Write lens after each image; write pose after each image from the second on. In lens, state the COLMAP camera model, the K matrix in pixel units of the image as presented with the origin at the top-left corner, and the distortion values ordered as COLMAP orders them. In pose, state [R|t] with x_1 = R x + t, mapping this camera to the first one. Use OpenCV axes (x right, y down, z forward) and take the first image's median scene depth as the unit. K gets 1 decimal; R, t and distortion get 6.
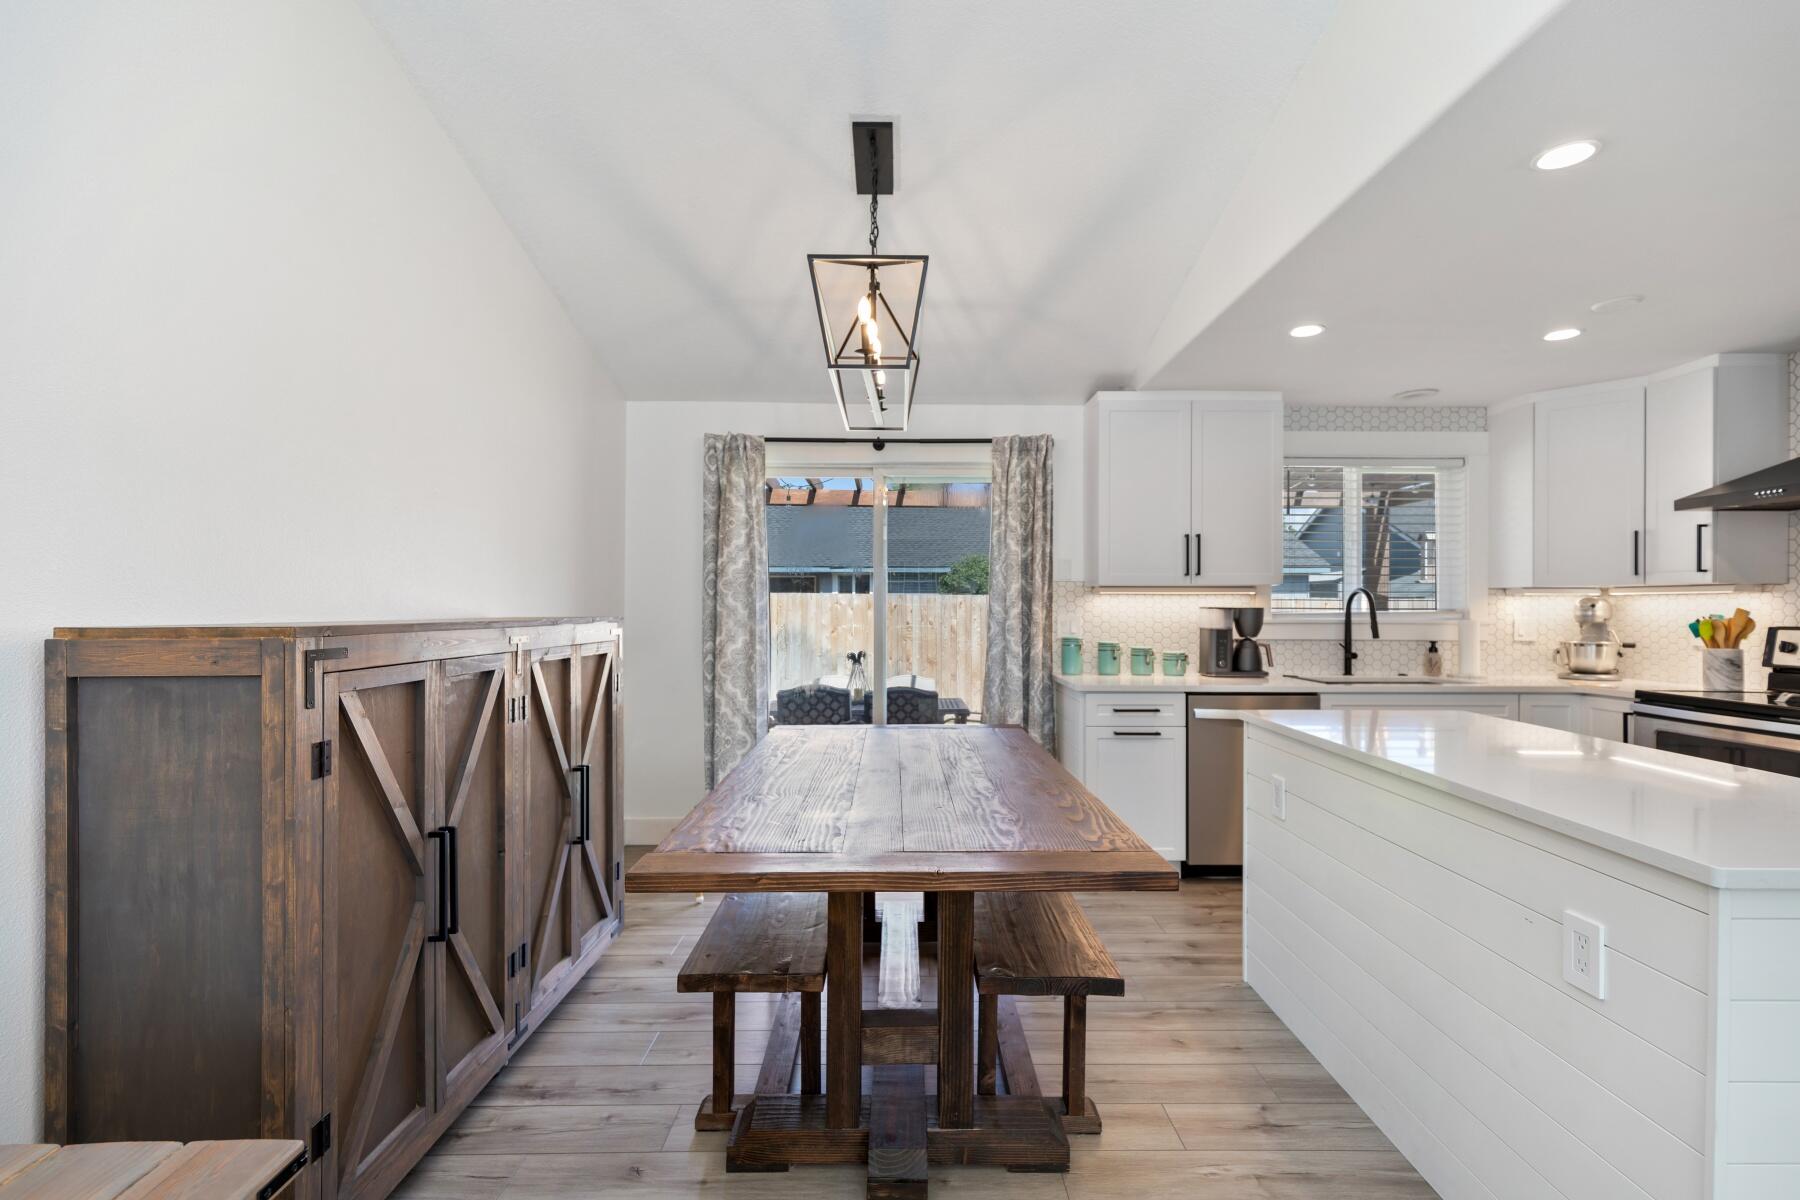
lens RADIAL K [[816.5, 0, 903.1], [0, 816.5, 603.1], [0, 0, 1]] dist [0.000577, 0.000523]
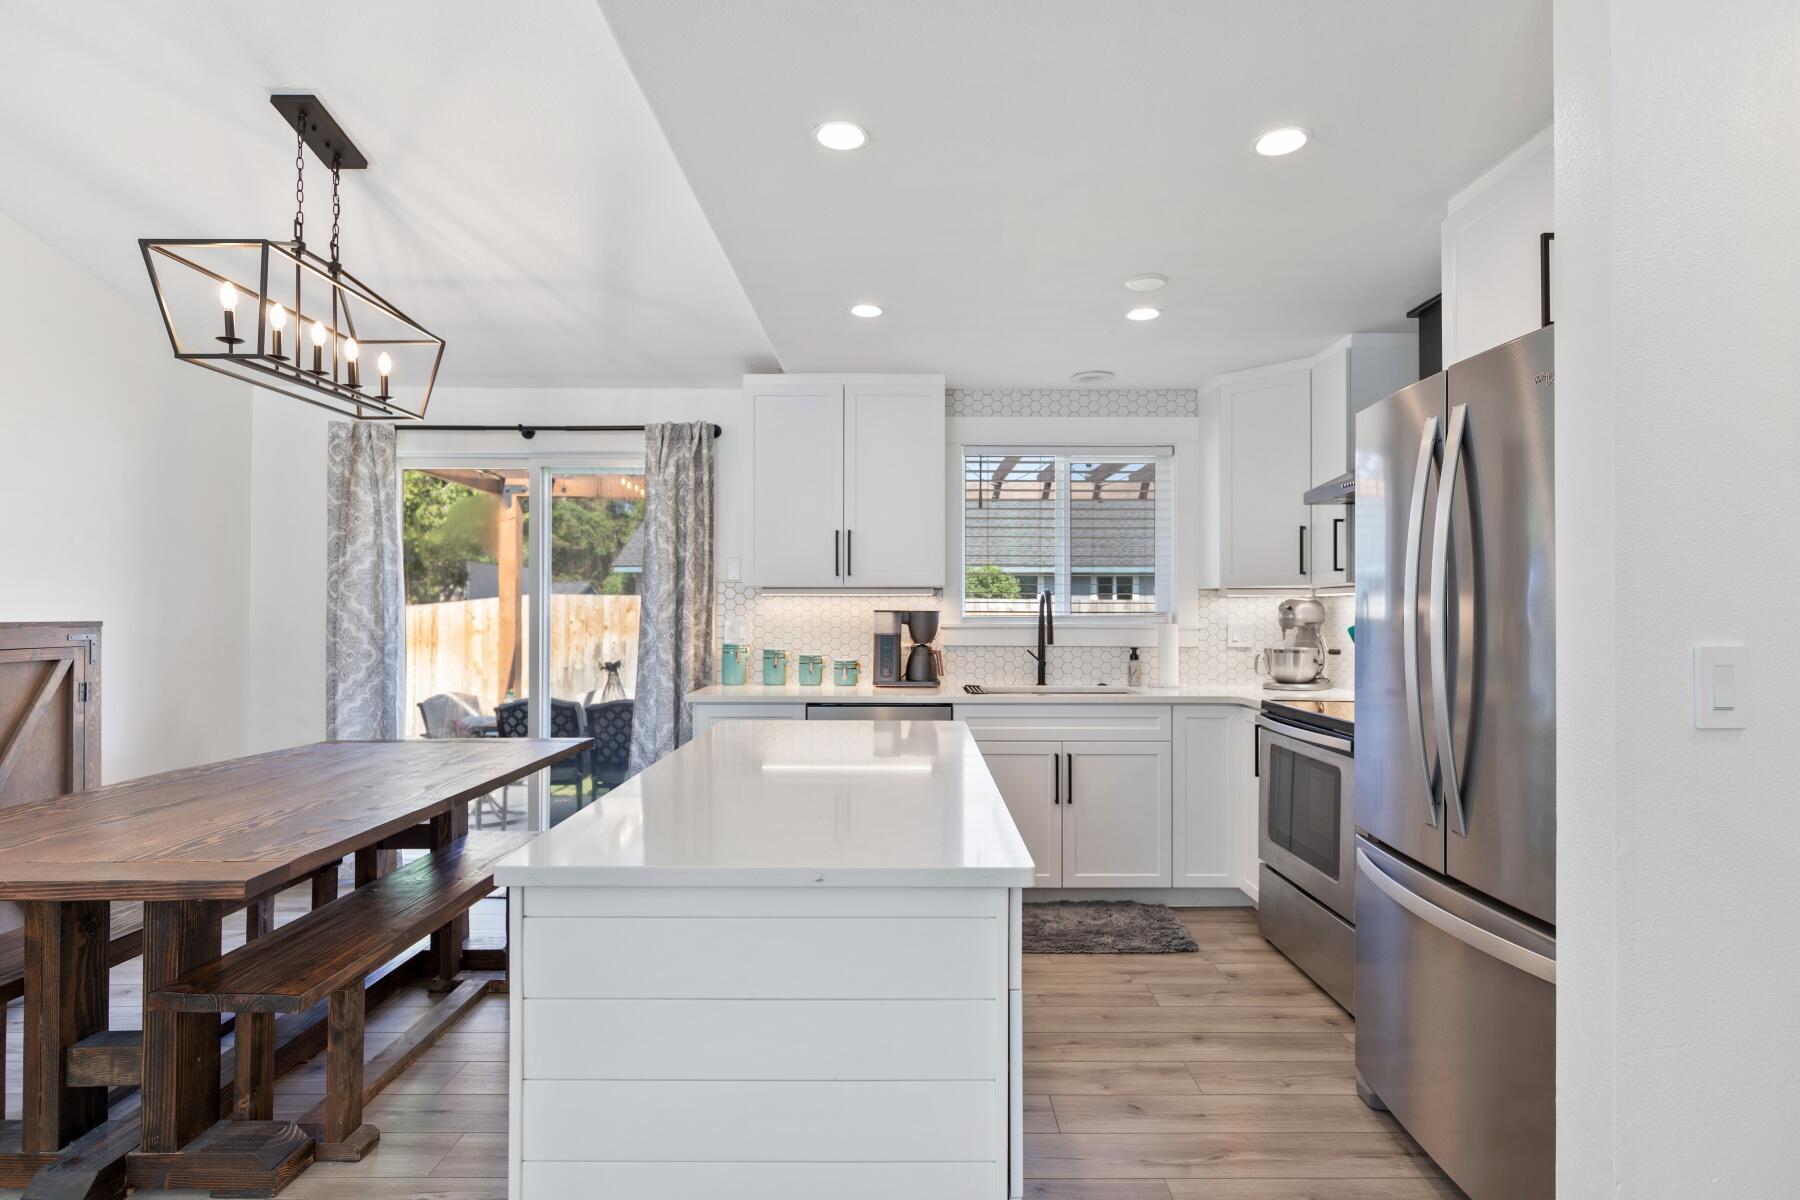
lens RADIAL K [[937.9, 0, 909.5], [0, 937.9, 599.8], [0, 0, 1]] dist [0.000717, -0.000068]
pose [[0.999991, -0.001053, -0.004023, 0.410635], [0.001023, 0.999972, -0.007371, 0.000942], [0.004031, 0.007367, 0.999965, -0.044945]]
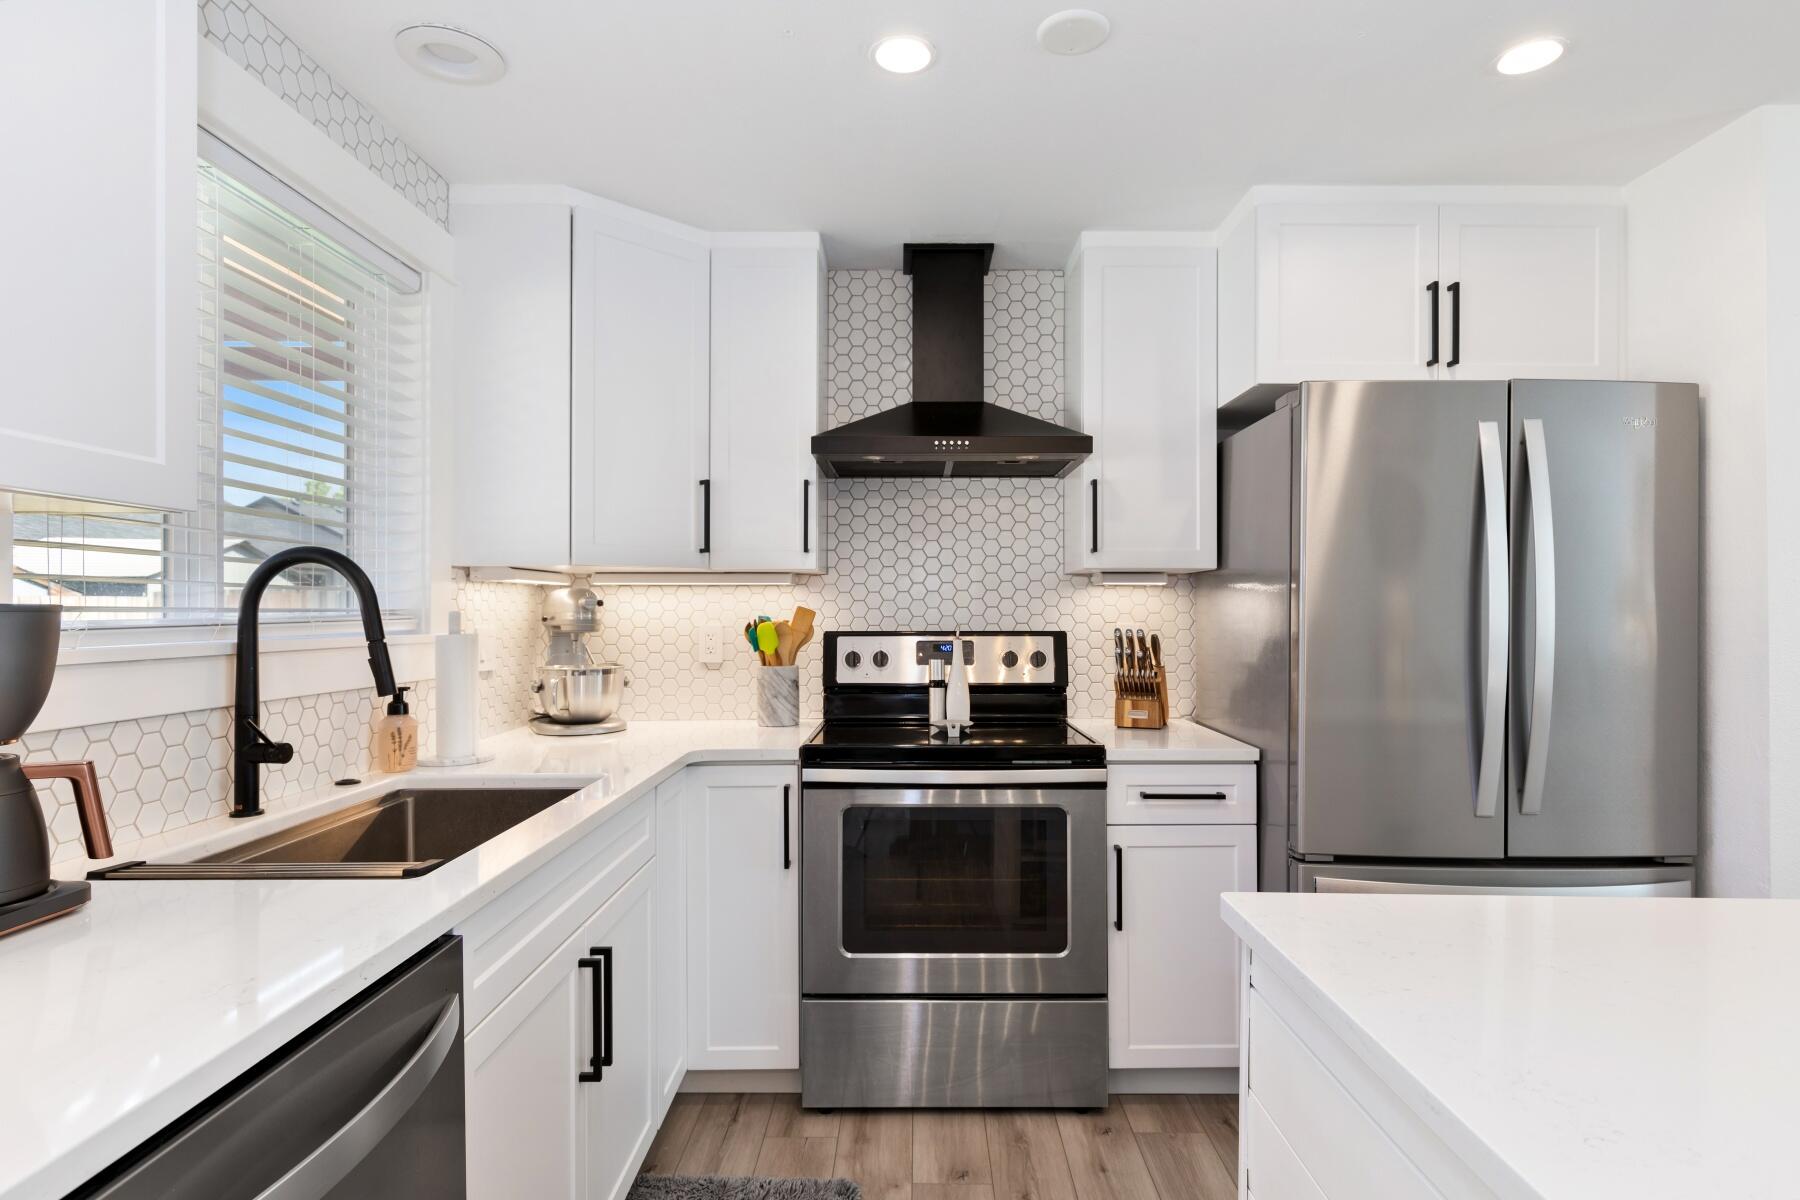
lens RADIAL K [[937.9, 0, 914.9], [0, 937.9, 611.0], [0, 0, 1]] dist [0.000717, -0.000068]
pose [[0.003772, -0.001367, 0.999992, 0.178866], [-0.004082, 0.999991, 0.001382, 0.006463], [-0.999985, -0.004087, 0.003766, 0.750536]]
